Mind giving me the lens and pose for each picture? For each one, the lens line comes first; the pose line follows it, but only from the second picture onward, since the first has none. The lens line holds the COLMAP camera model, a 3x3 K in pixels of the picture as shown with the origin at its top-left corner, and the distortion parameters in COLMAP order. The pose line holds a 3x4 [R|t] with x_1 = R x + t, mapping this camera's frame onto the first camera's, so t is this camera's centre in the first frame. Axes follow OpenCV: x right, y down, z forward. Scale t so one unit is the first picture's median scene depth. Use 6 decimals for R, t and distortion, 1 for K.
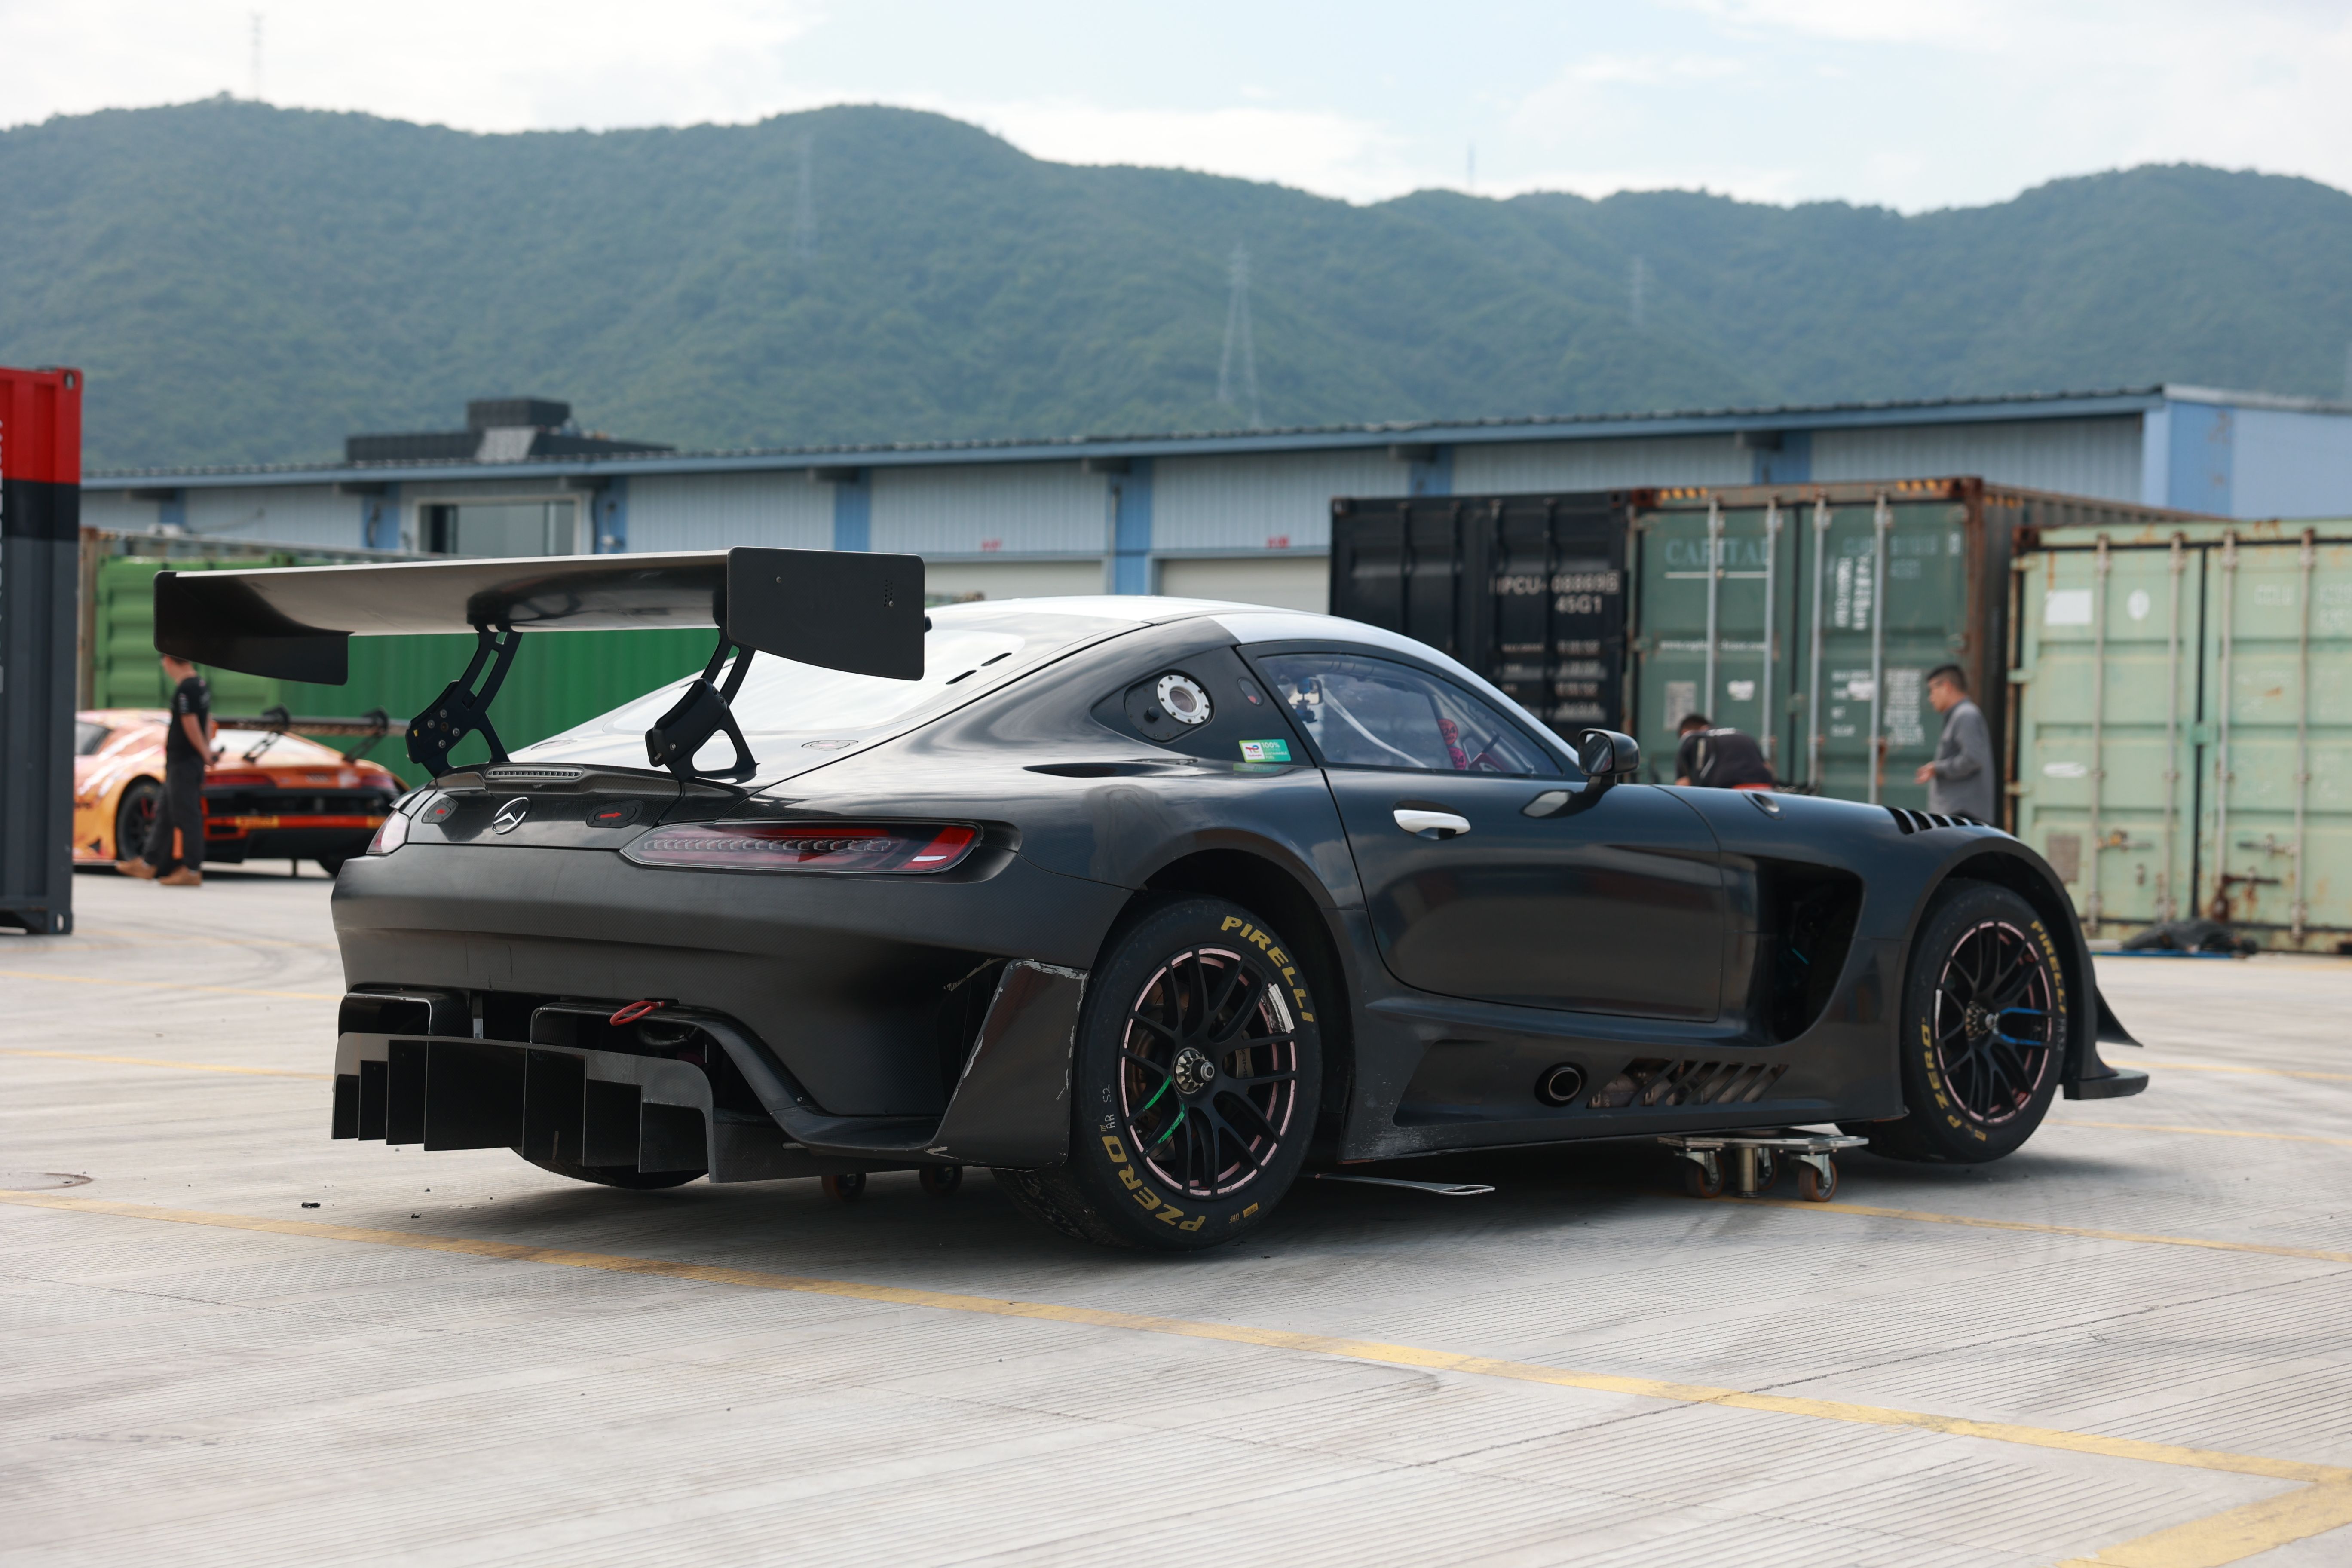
lens RADIAL K [[4271.7, 0, 1176.0], [0, 4271.7, 784.0], [0, 0, 1]] dist [0.370533, 0.015475]
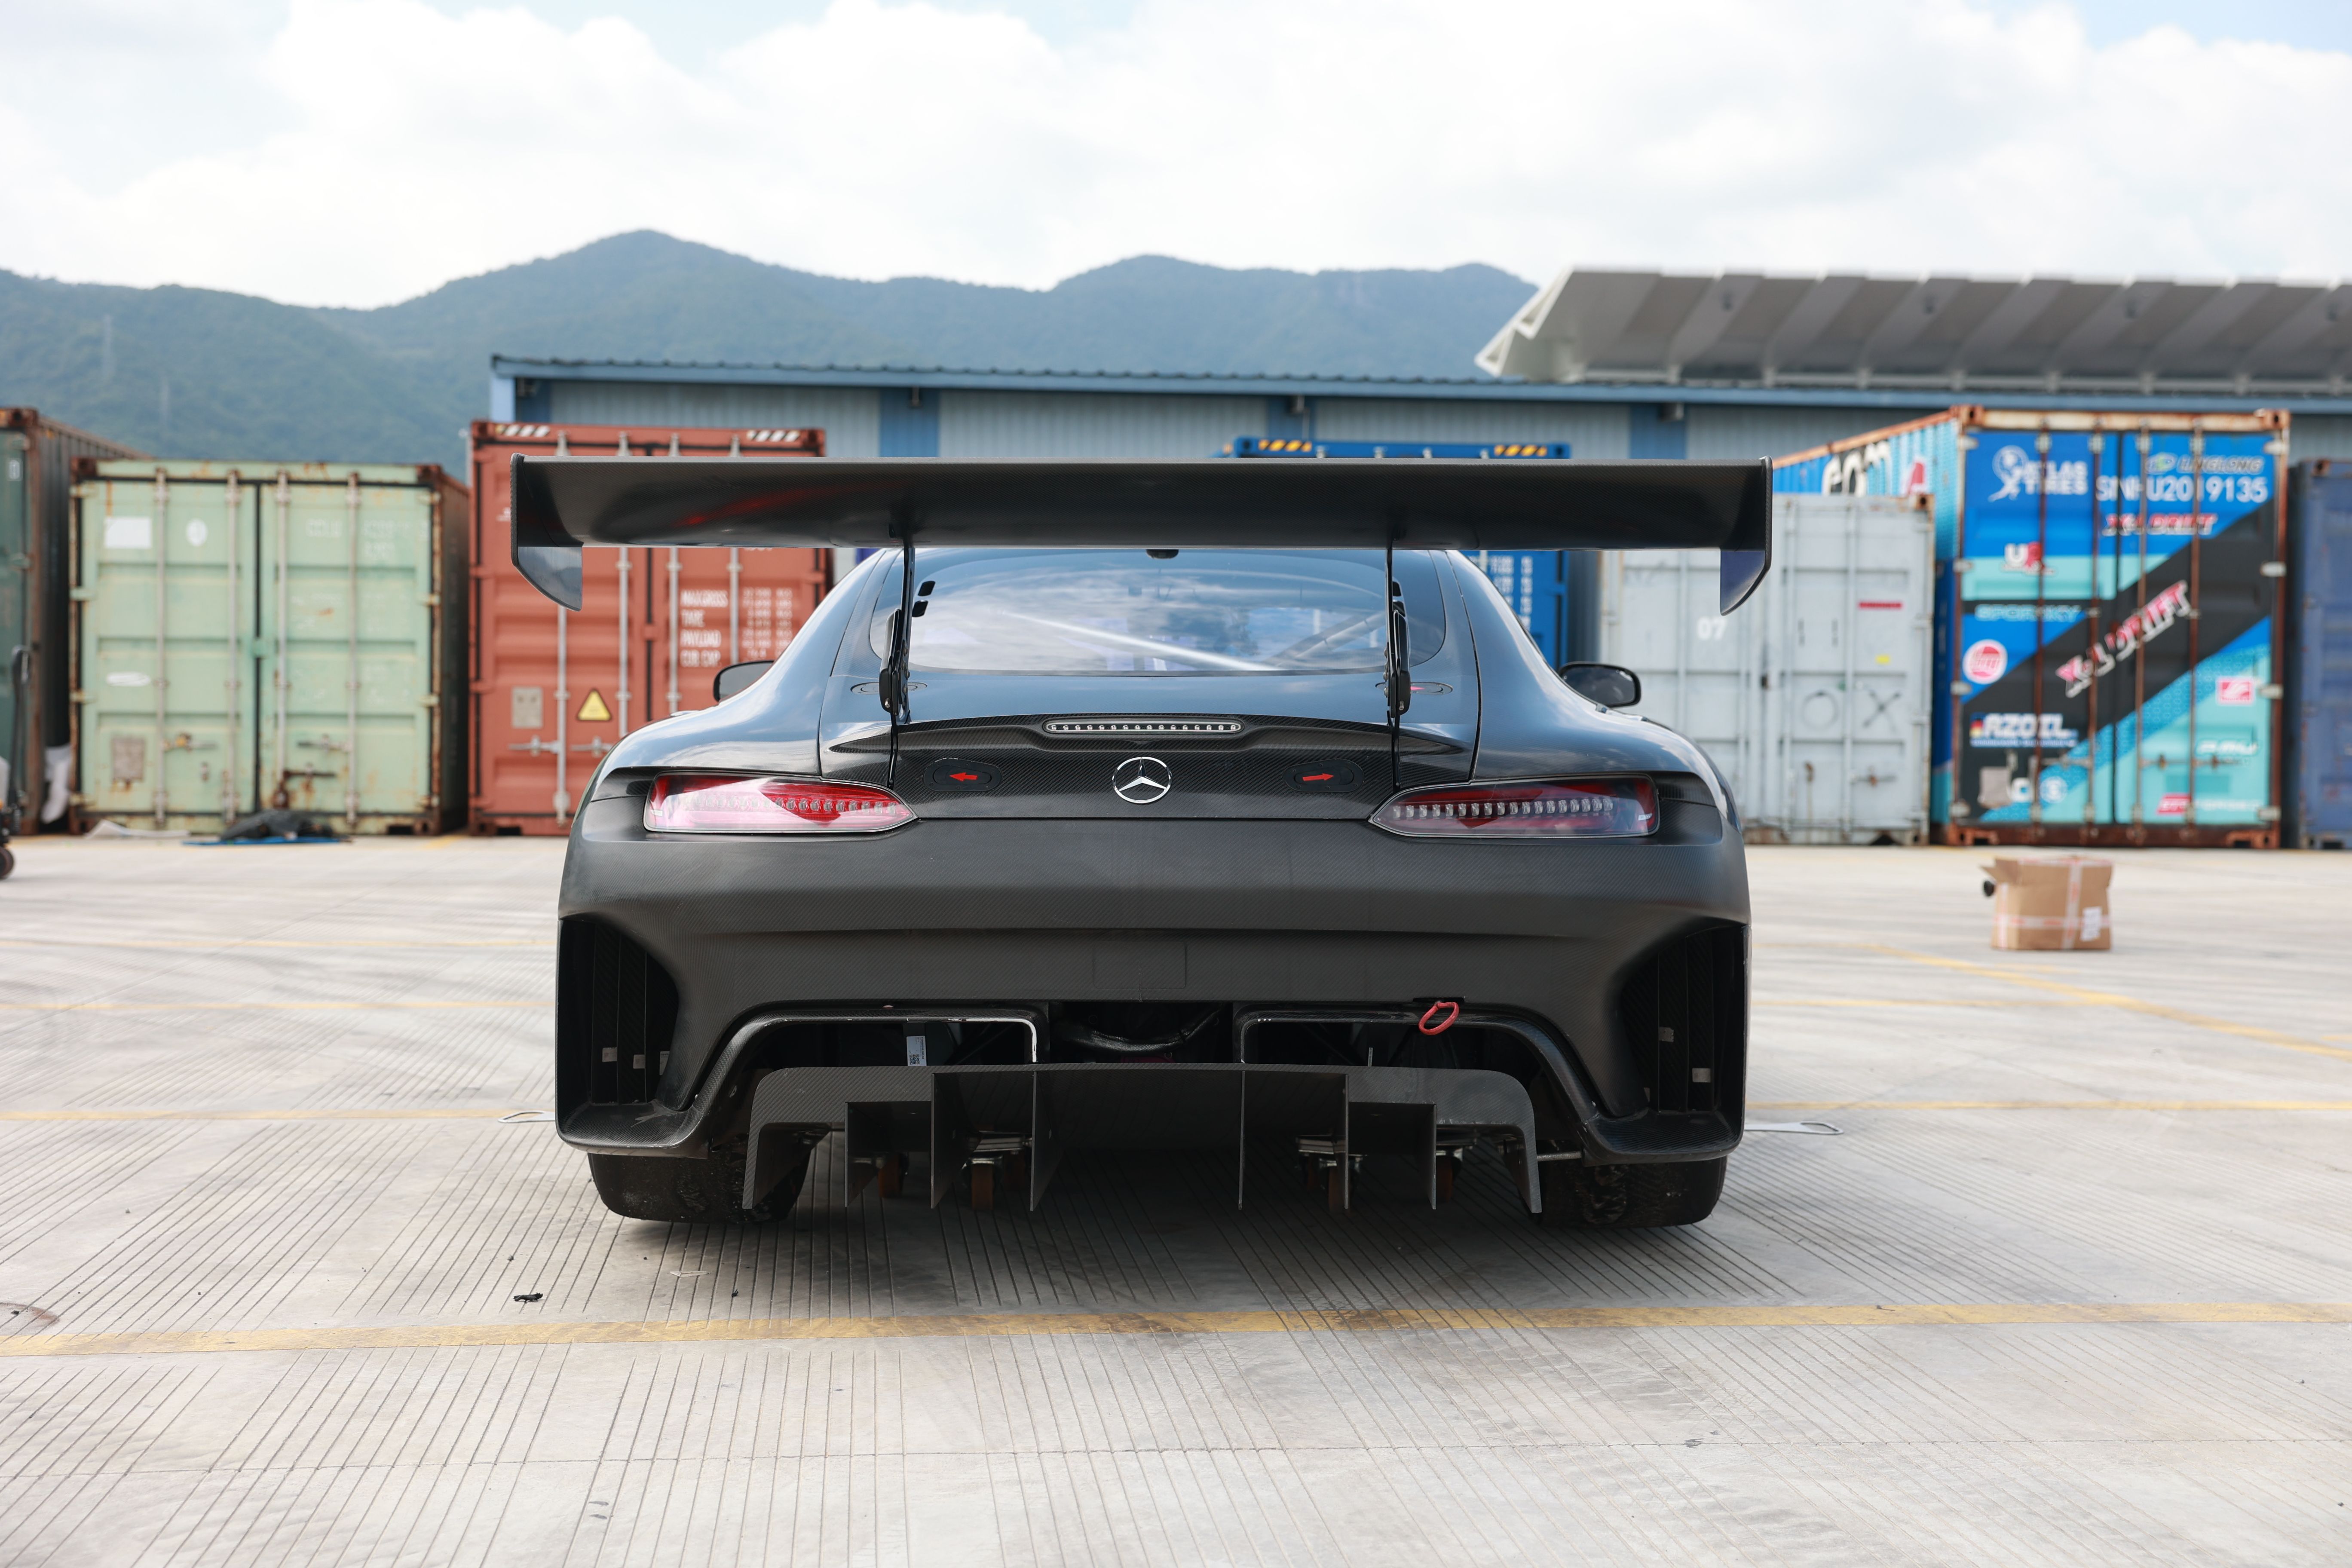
lens RADIAL K [[3333.7, 0, 1184.4], [0, 3333.7, 789.9], [0, 0, 1]] dist [0.024113, 0.041024]
pose [[0.698891, -0.028953, 0.714642, -0.222956], [0.004202, 0.999329, 0.036377, -0.005033], [-0.715216, -0.022420, 0.698544, 0.213579]]
